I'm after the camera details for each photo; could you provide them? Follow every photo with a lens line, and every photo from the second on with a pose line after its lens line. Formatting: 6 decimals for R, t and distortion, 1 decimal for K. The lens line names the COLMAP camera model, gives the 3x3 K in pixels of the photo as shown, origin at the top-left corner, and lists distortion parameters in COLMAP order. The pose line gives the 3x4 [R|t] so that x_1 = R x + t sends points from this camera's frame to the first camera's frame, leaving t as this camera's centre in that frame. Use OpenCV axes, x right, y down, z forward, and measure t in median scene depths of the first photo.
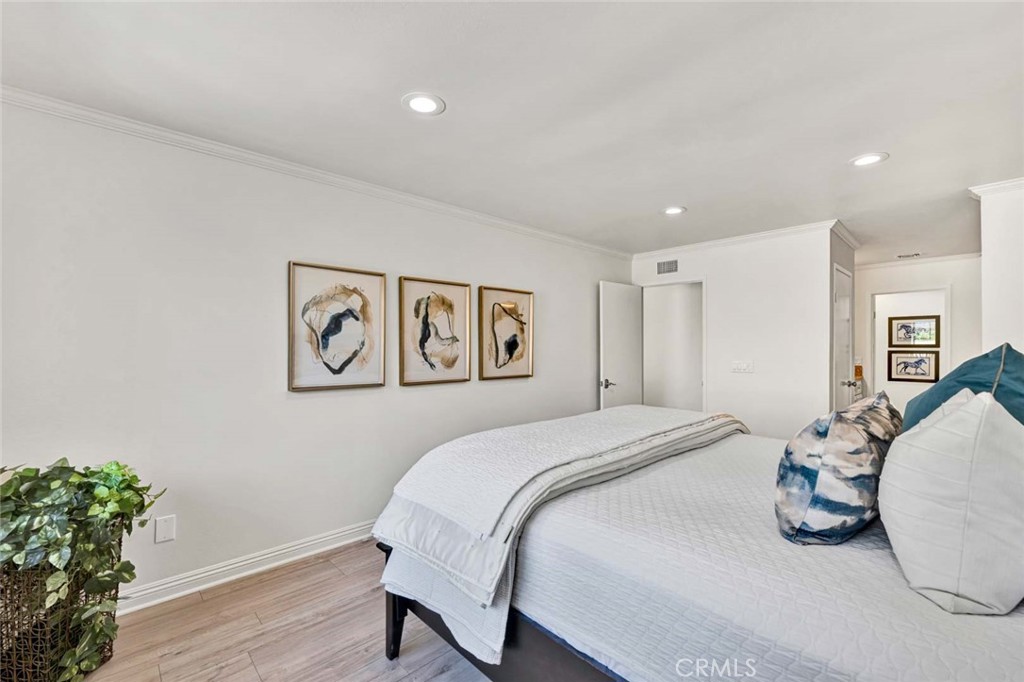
lens RADIAL K [[438.7, 0, 509.9], [0, 438.7, 345.3], [0, 0, 1]] dist [0.004619, 0.000798]
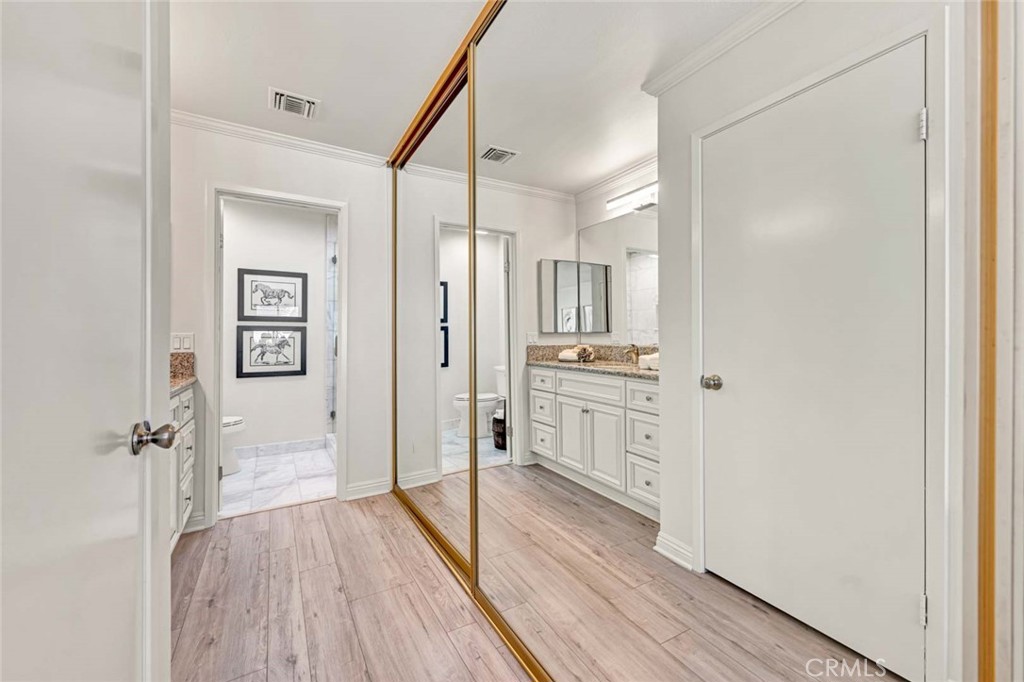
lens RADIAL K [[416.4, 0, 507.3], [0, 416.4, 338.2], [0, 0, 1]] dist [-0.000486, -0.000396]
pose [[0.246501, -0.001542, 0.969141, 0.426928], [-0.004173, 0.999988, 0.002652, 0.026039], [-0.969134, -0.004698, 0.246491, 0.535108]]
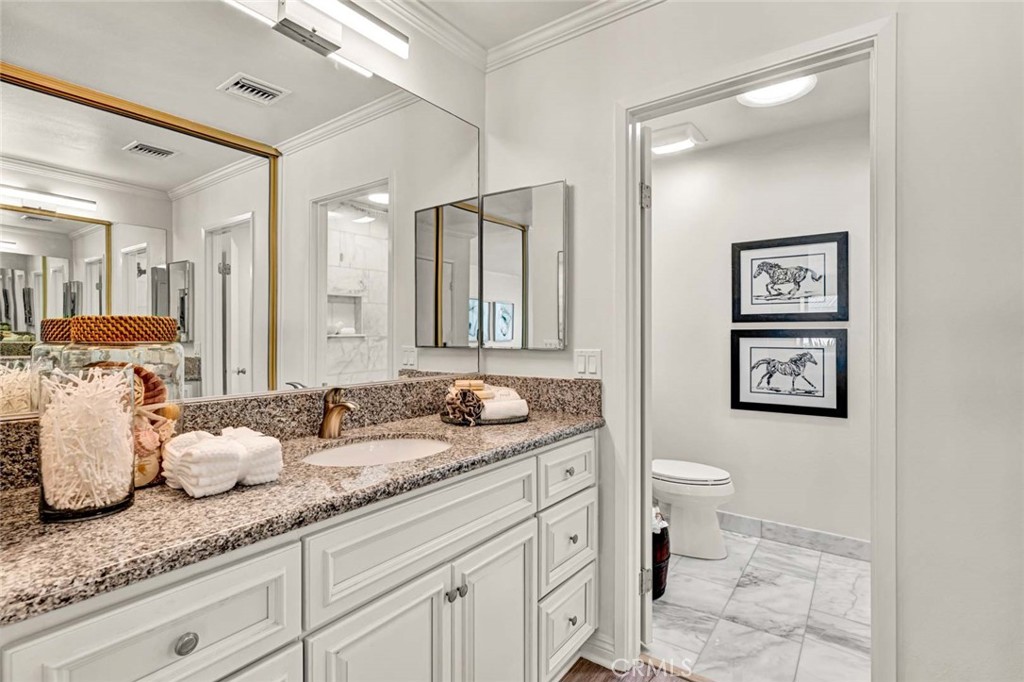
lens RADIAL K [[483.1, 0, 507.8], [0, 483.1, 331.0], [0, 0, 1]] dist [0.002036, 0.000448]
pose [[0.986502, 0.001691, 0.163742, 0.614826], [-0.000996, 0.999990, -0.004324, 0.015154], [-0.163747, 0.004102, 0.986494, 0.633828]]
